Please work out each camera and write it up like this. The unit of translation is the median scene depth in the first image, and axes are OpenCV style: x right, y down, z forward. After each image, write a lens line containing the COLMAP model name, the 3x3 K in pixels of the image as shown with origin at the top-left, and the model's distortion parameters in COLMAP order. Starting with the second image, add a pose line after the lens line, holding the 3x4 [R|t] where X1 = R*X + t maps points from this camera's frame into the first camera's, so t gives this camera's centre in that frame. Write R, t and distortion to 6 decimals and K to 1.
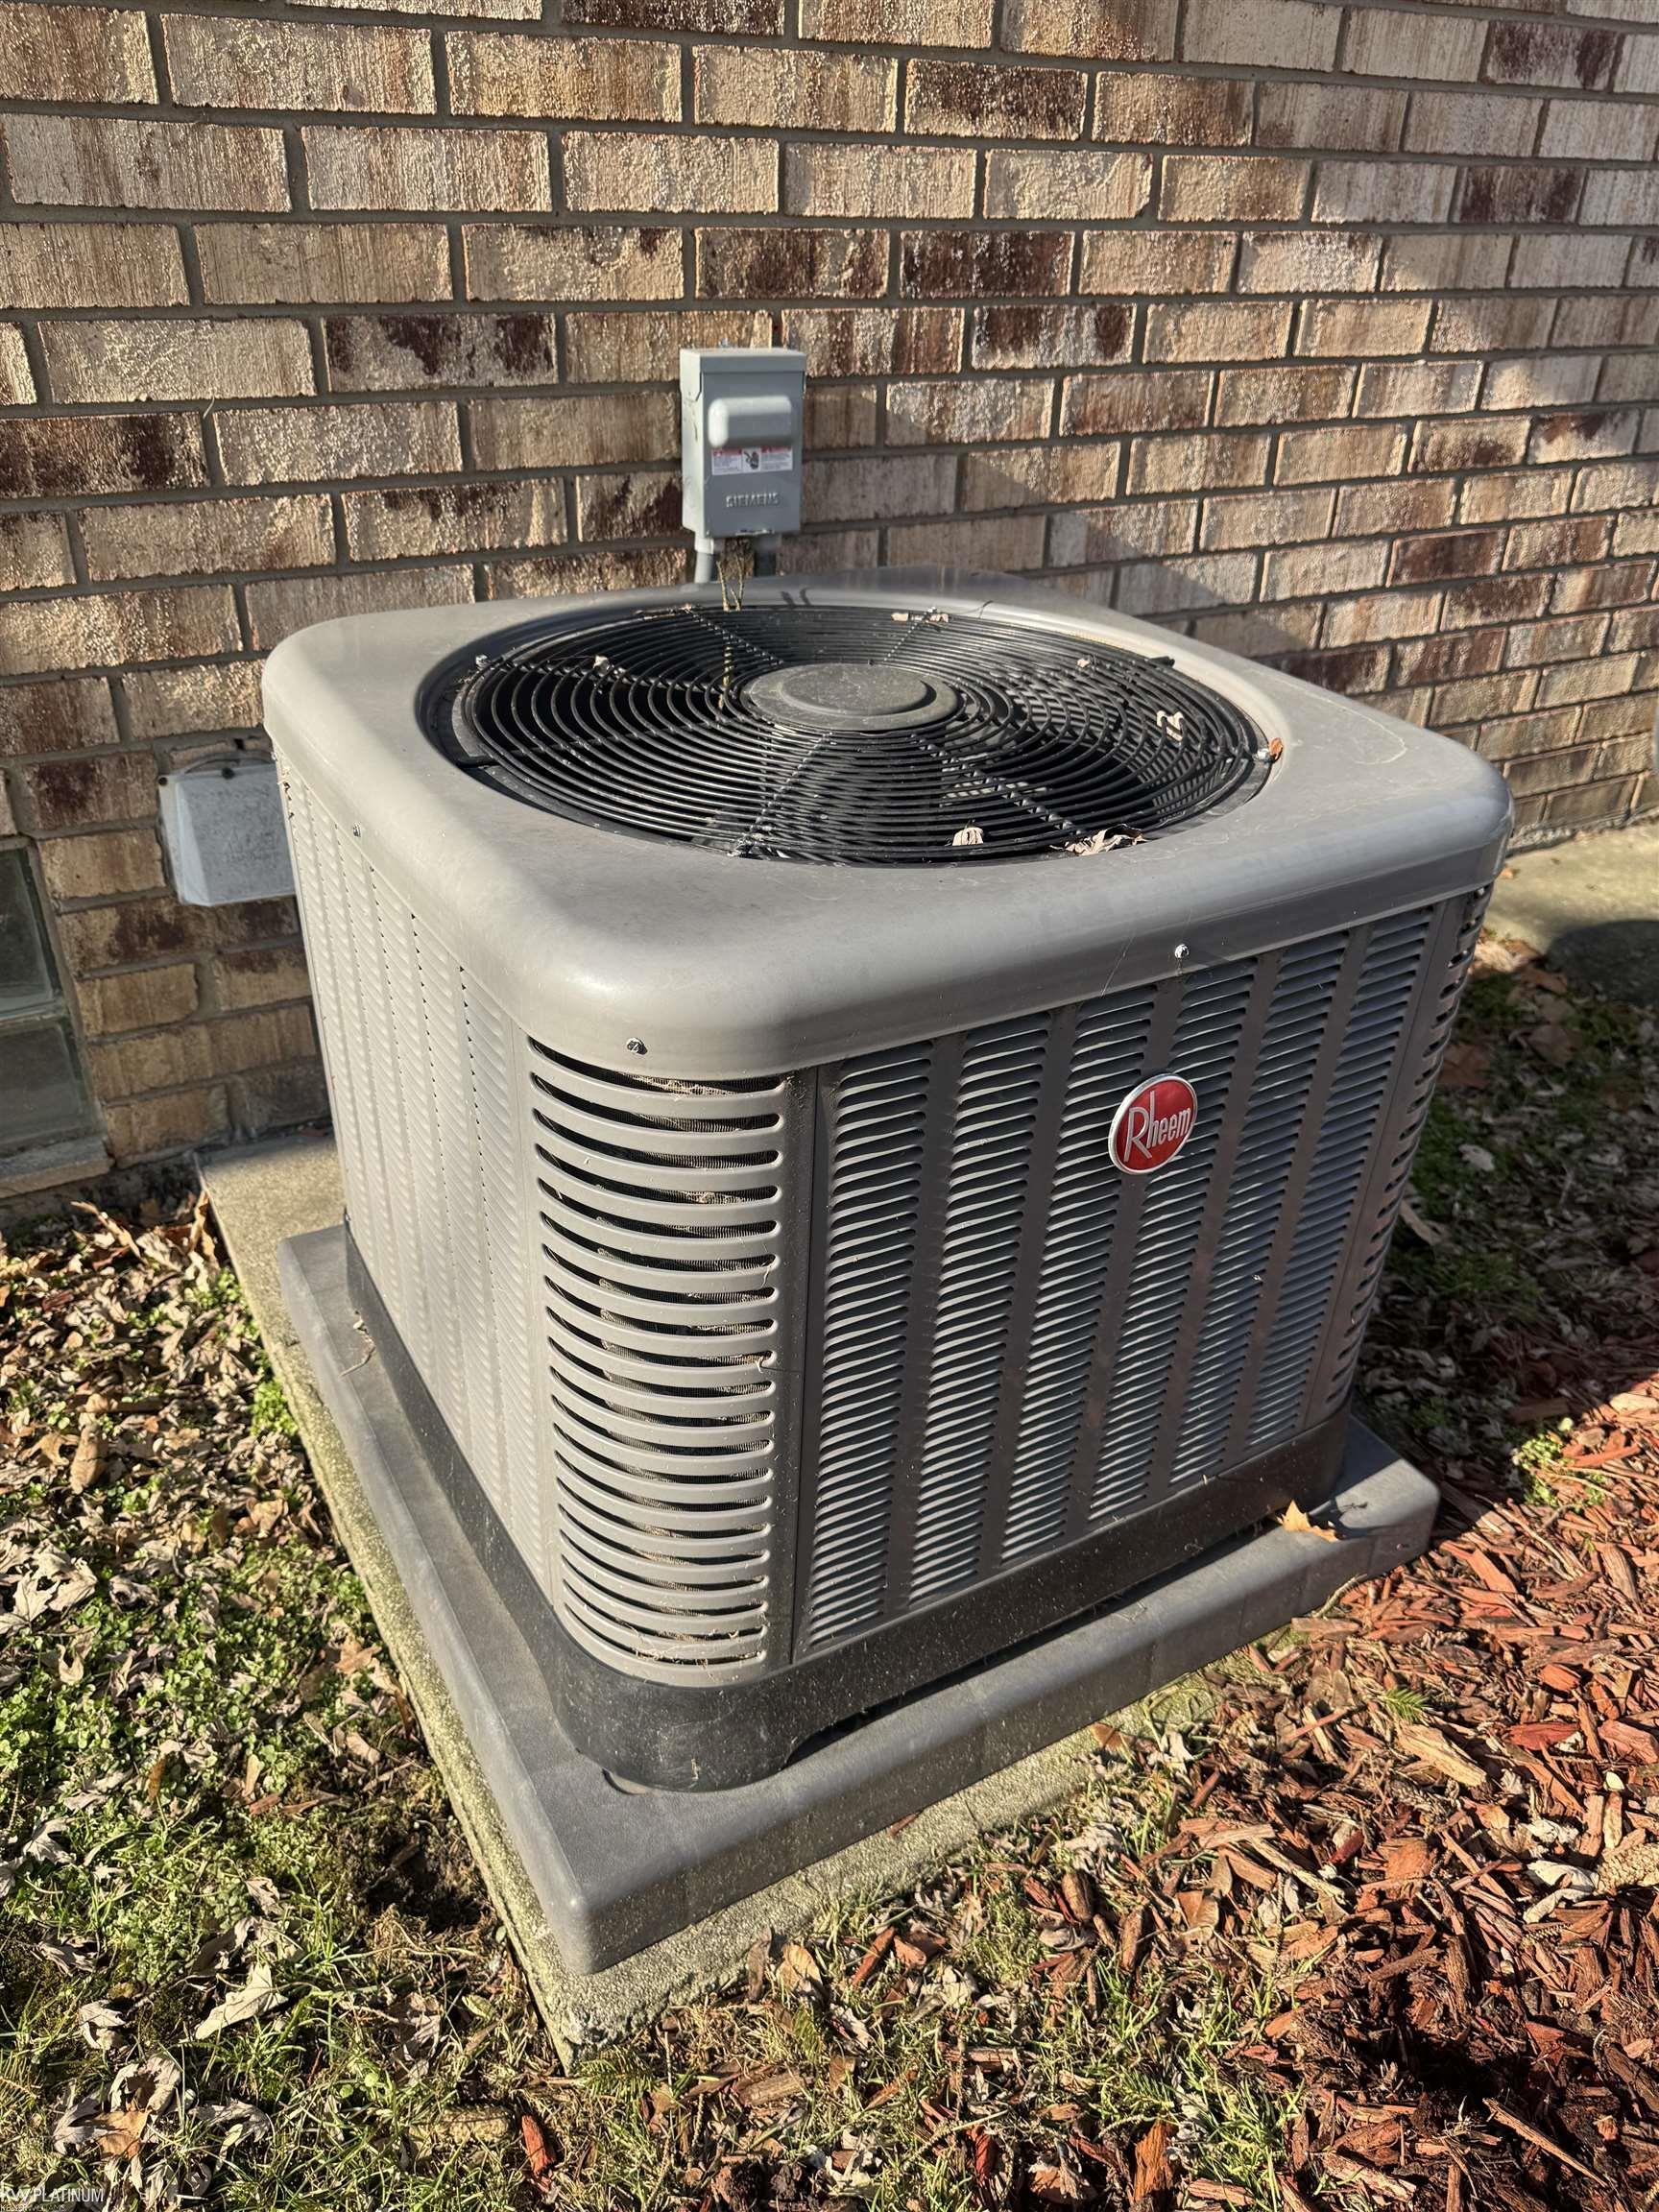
lens RADIAL K [[1564.6, 0, 825.3], [0, 1564.6, 1104.1], [0, 0, 1]] dist [-0.000166, -0.000463]
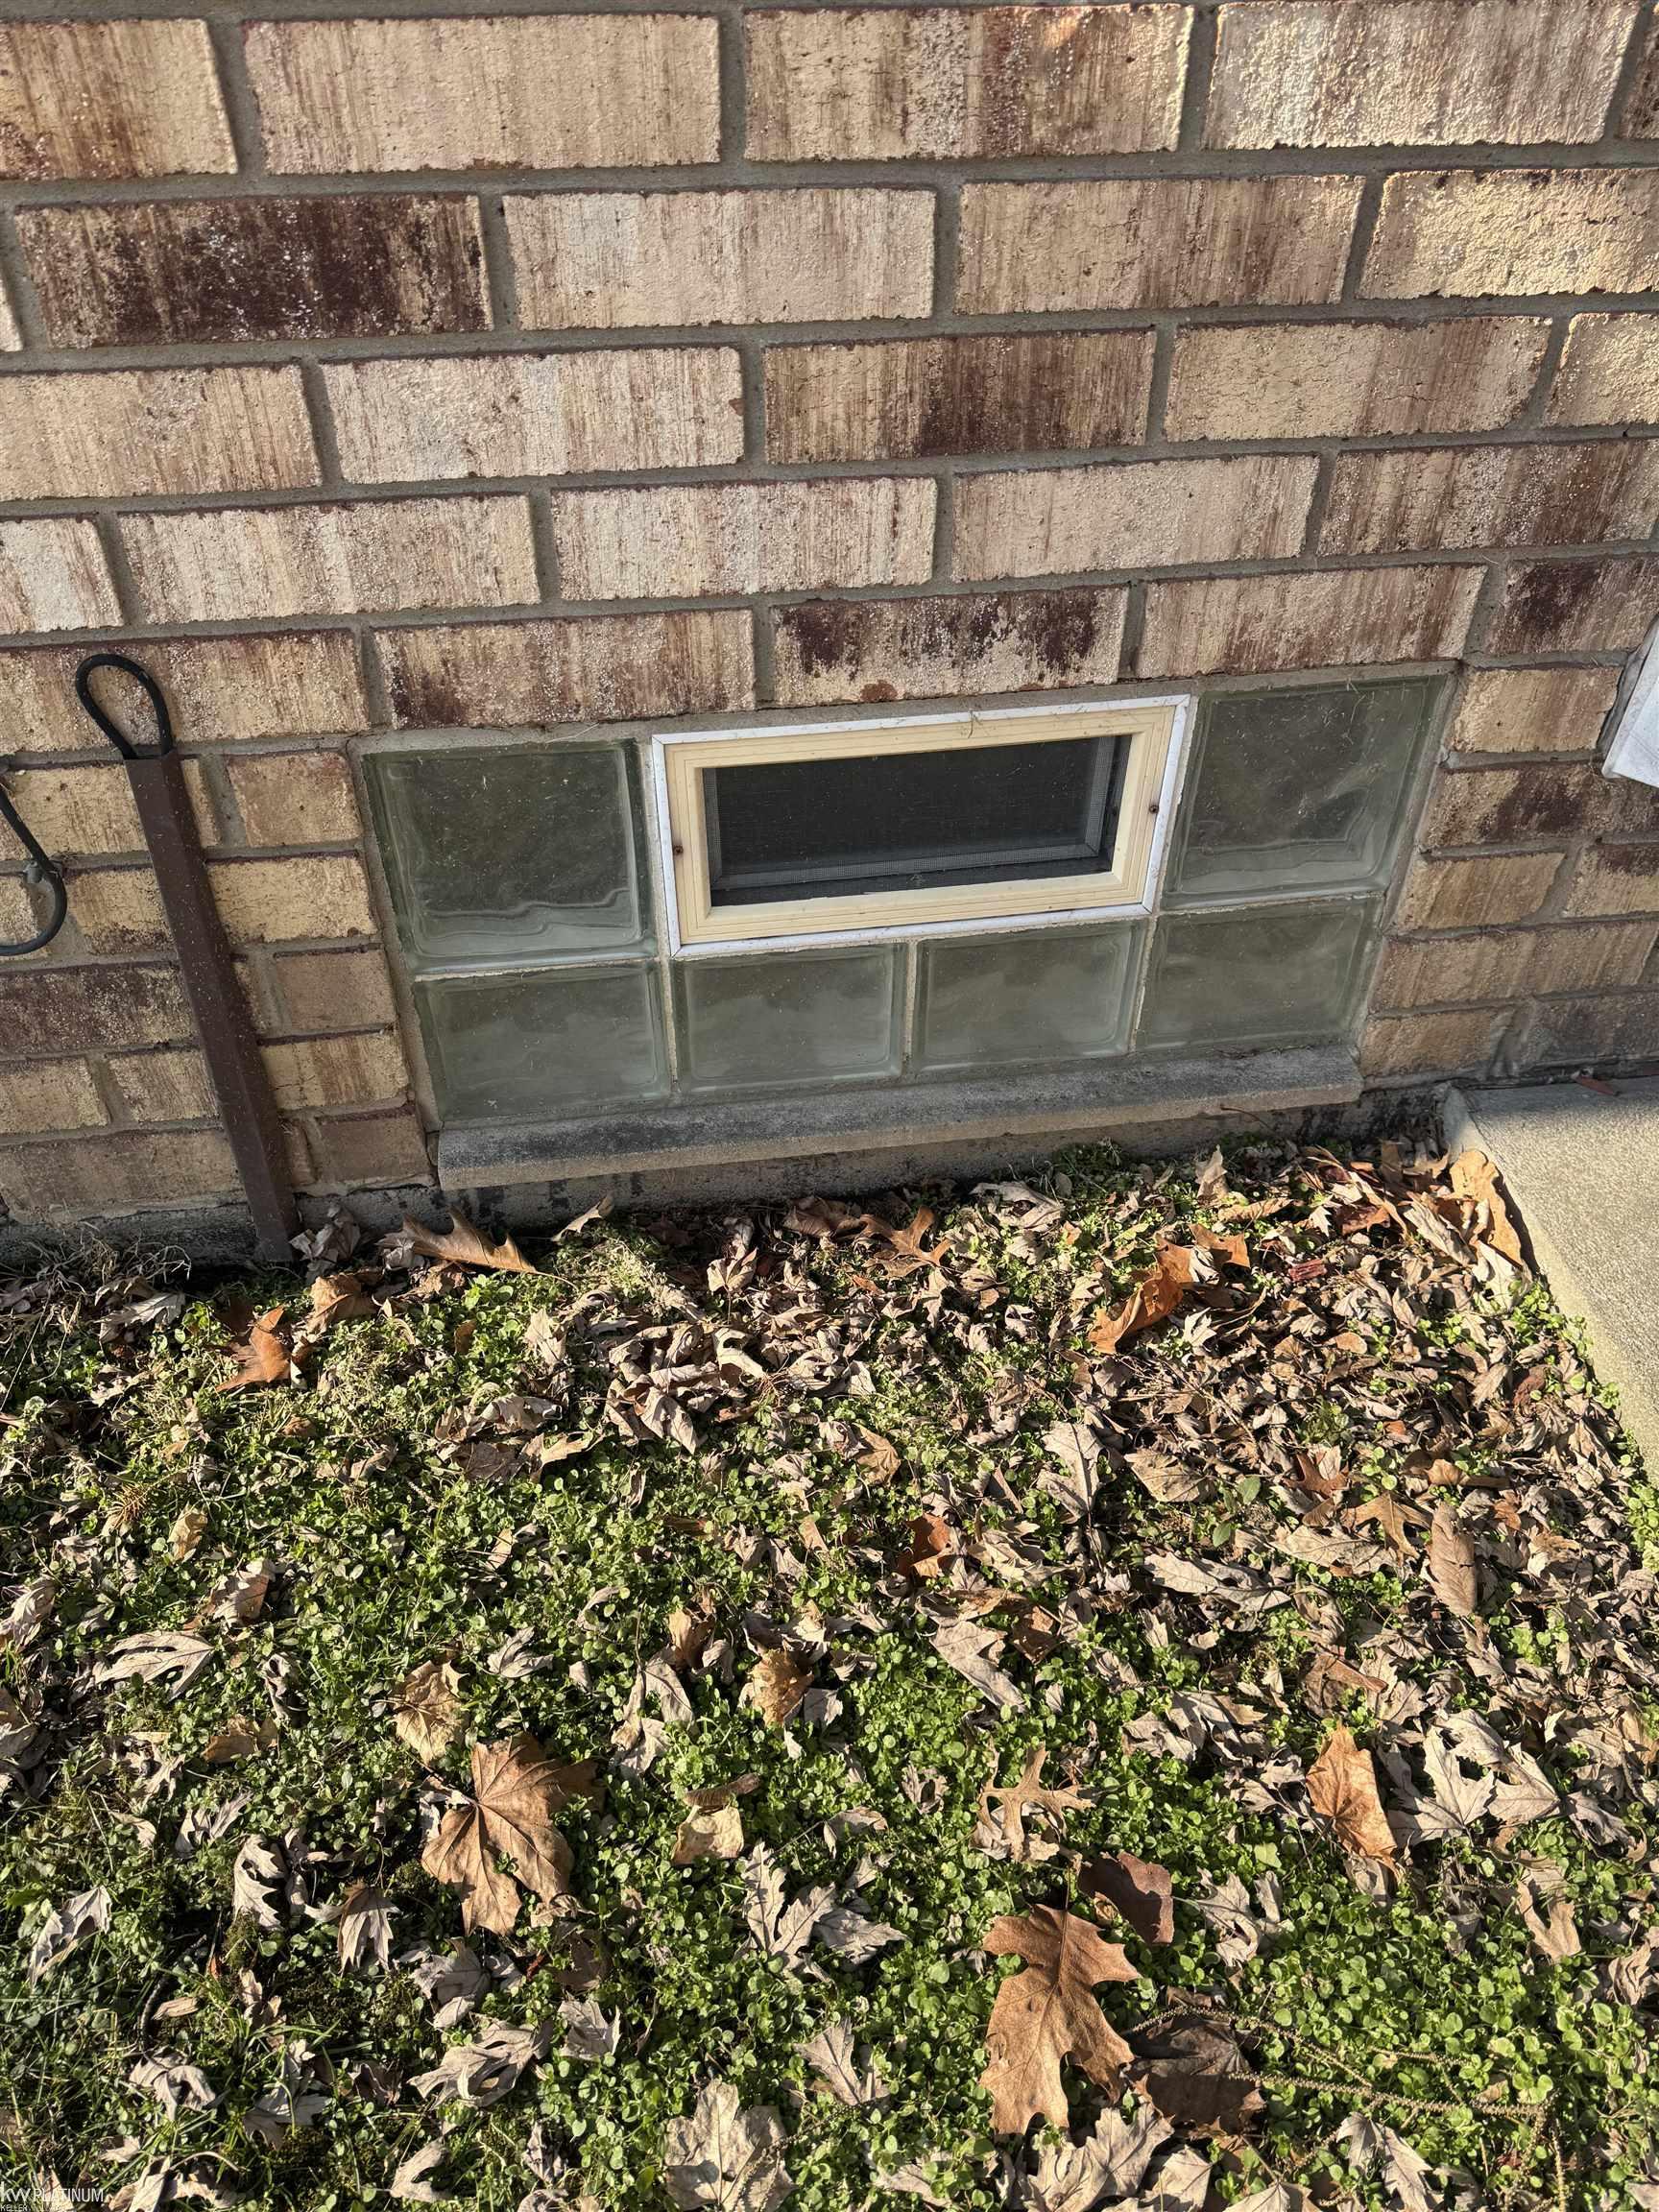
lens RADIAL K [[1564.6, 0, 832.1], [0, 1564.6, 1104.3], [0, 0, 1]] dist [-0.000166, -0.000463]
pose [[0.931706, 0.218093, -0.290446, -0.507548], [-0.162738, 0.965562, 0.202992, -0.073031], [0.324715, -0.141862, 0.935112, 0.214471]]
